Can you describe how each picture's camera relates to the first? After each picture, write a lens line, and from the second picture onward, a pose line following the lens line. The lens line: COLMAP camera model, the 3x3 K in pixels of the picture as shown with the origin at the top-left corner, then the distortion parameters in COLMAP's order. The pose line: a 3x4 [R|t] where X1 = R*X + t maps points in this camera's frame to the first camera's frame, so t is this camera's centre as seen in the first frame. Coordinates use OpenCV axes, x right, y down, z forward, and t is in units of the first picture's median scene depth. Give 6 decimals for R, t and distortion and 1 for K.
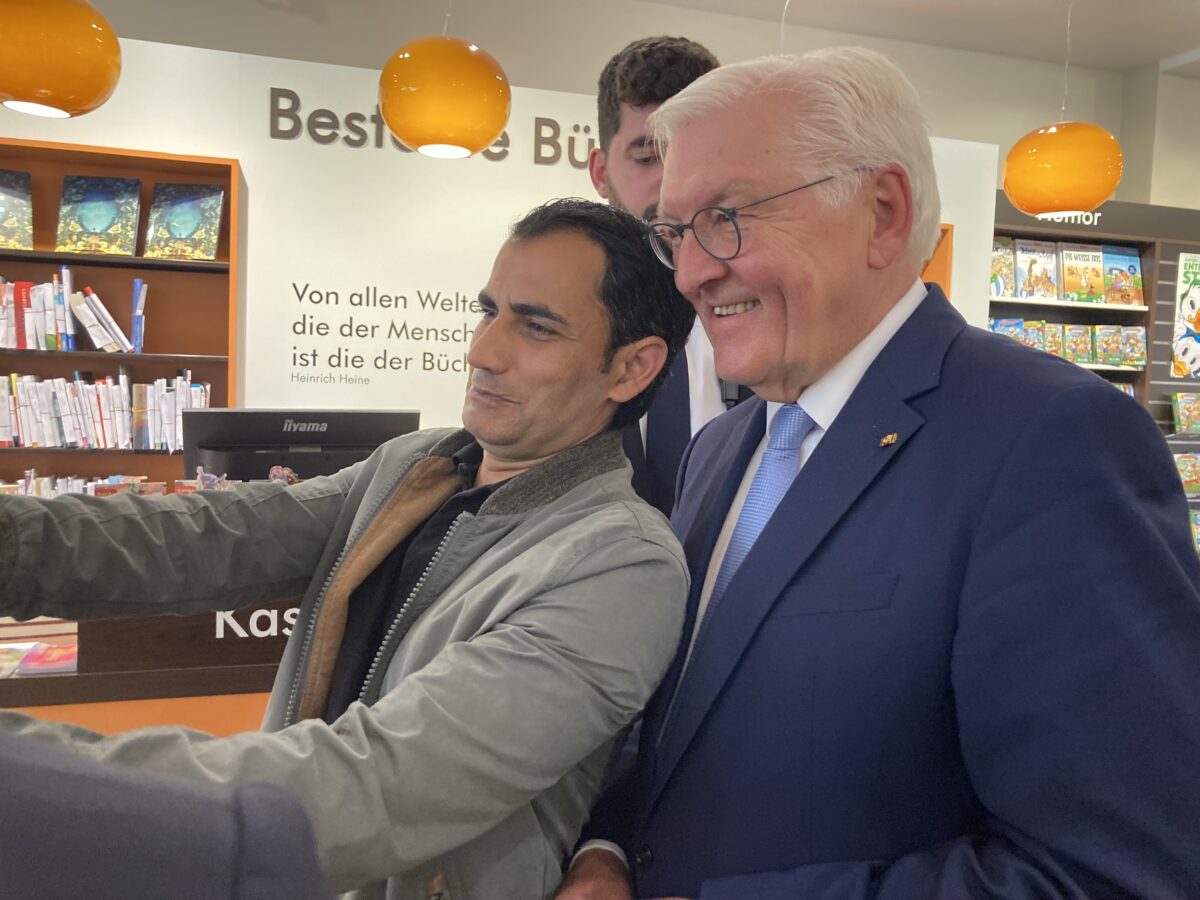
lens RADIAL K [[1031.1, 0, 589.5], [0, 1031.1, 447.0], [0, 0, 1]] dist [0.040987, -0.000270]
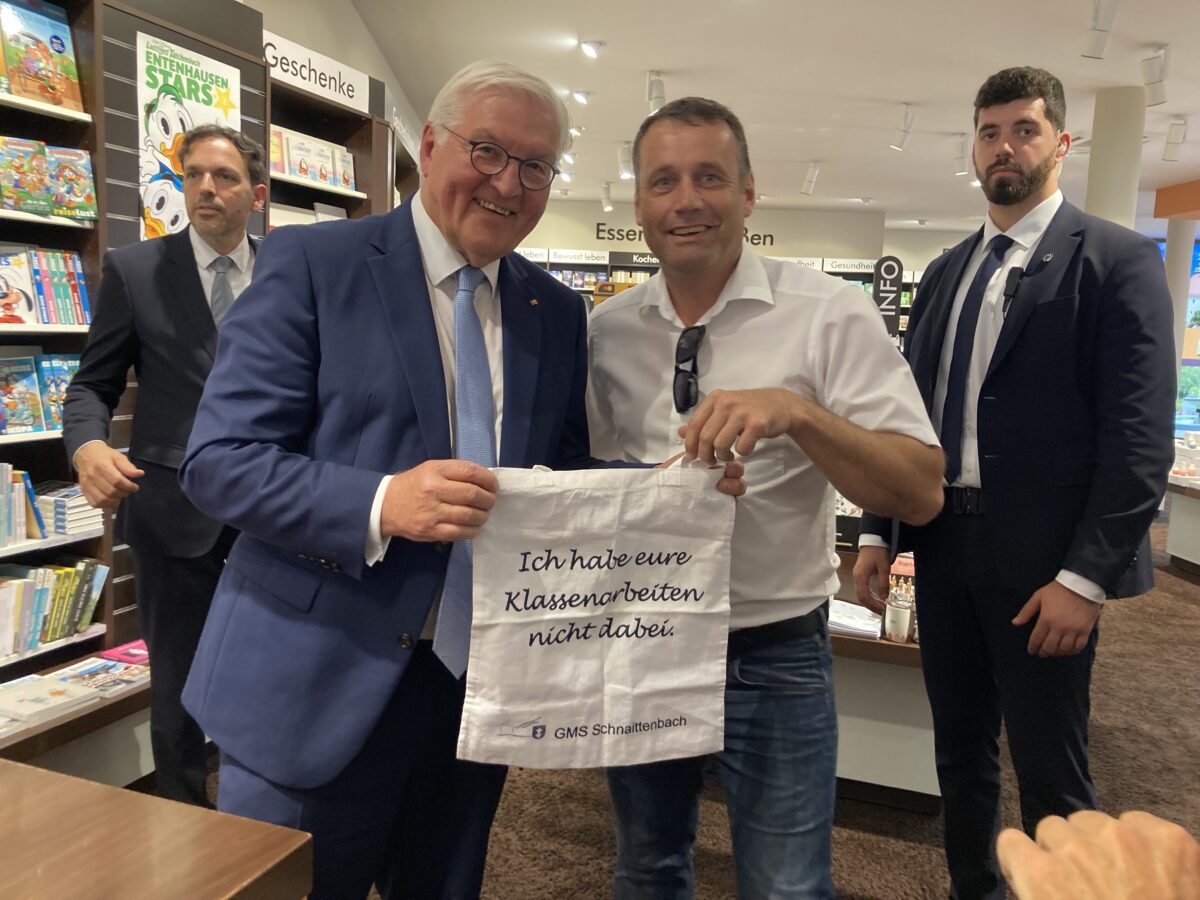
lens RADIAL K [[1031.1, 0, 594.4], [0, 1031.1, 449.1], [0, 0, 1]] dist [0.040987, -0.000270]
pose [[0.646850, -0.097013, 0.756422, 0.259486], [0.025888, 0.994097, 0.105357, -0.005077], [-0.762178, -0.048567, 0.645543, 0.405686]]
